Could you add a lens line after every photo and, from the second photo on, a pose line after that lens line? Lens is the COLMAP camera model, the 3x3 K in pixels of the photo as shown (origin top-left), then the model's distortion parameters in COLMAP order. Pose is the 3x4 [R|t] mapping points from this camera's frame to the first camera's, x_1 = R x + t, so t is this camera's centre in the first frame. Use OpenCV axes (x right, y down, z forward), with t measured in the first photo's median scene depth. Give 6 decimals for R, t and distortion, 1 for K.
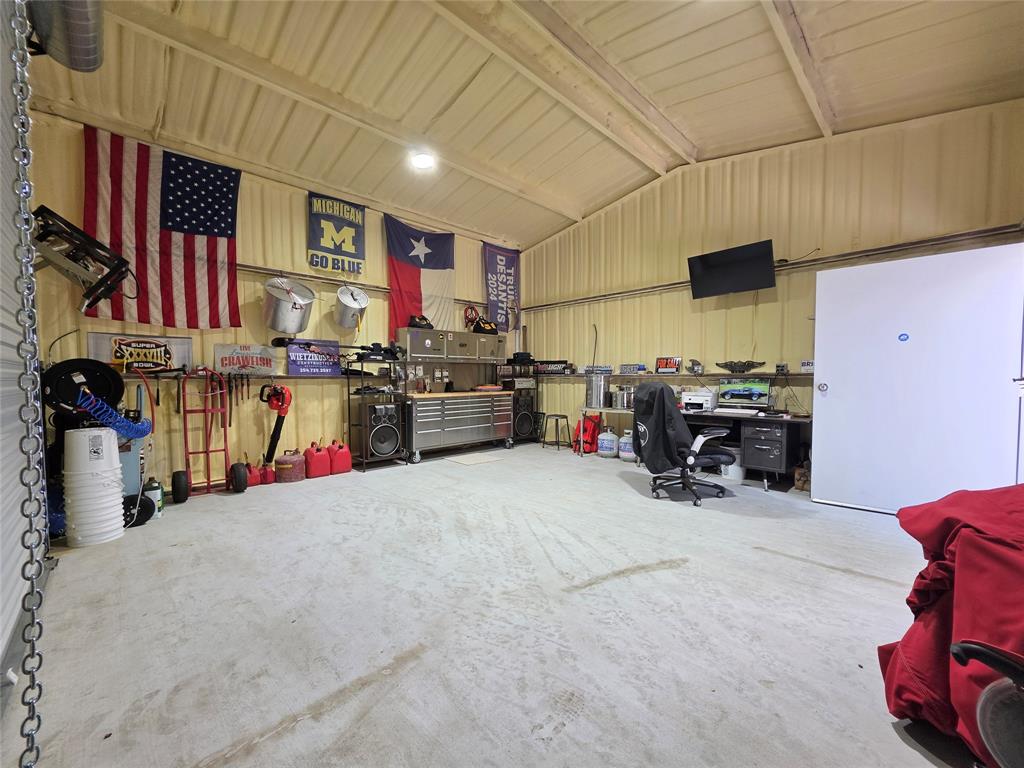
lens RADIAL K [[409.6, 0, 512.8], [0, 409.6, 395.5], [0, 0, 1]] dist [0.004779, -0.002259]
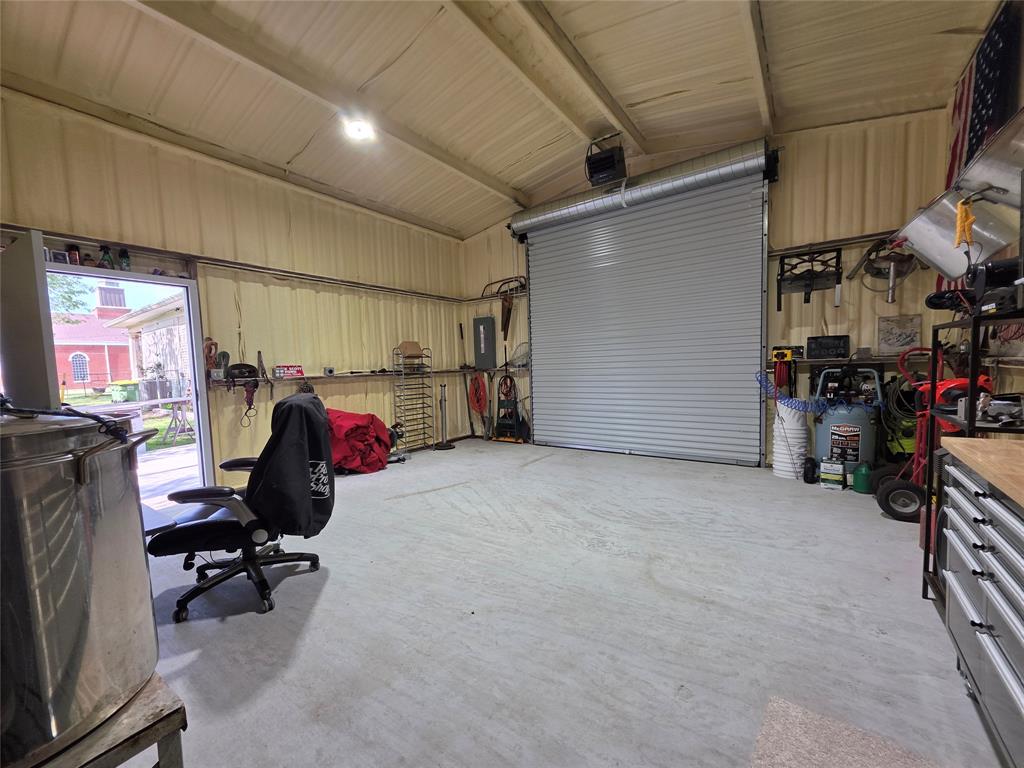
lens RADIAL K [[409.6, 0, 512.8], [0, 409.6, 395.5], [0, 0, 1]] dist [0.004779, -0.002259]
pose [[-0.984046, 0.049886, -0.170777, 0.136742], [0.029725, 0.992492, 0.118639, -0.098836], [0.175413, 0.111670, -0.978141, 1.706458]]
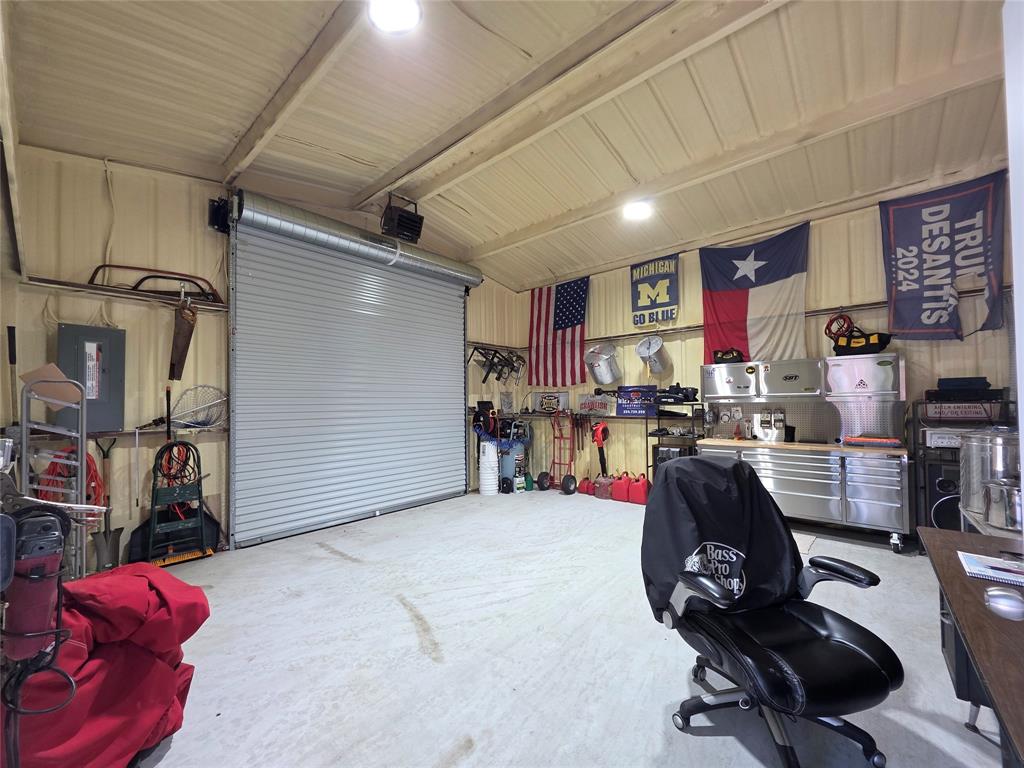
lens RADIAL K [[409.6, 0, 512.8], [0, 409.6, 395.5], [0, 0, 1]] dist [0.004779, -0.002259]
pose [[0.080685, -0.016287, -0.996607, 0.879851], [-0.034358, 0.999227, -0.019111, -0.096459], [0.996147, 0.035783, 0.080063, 0.722135]]
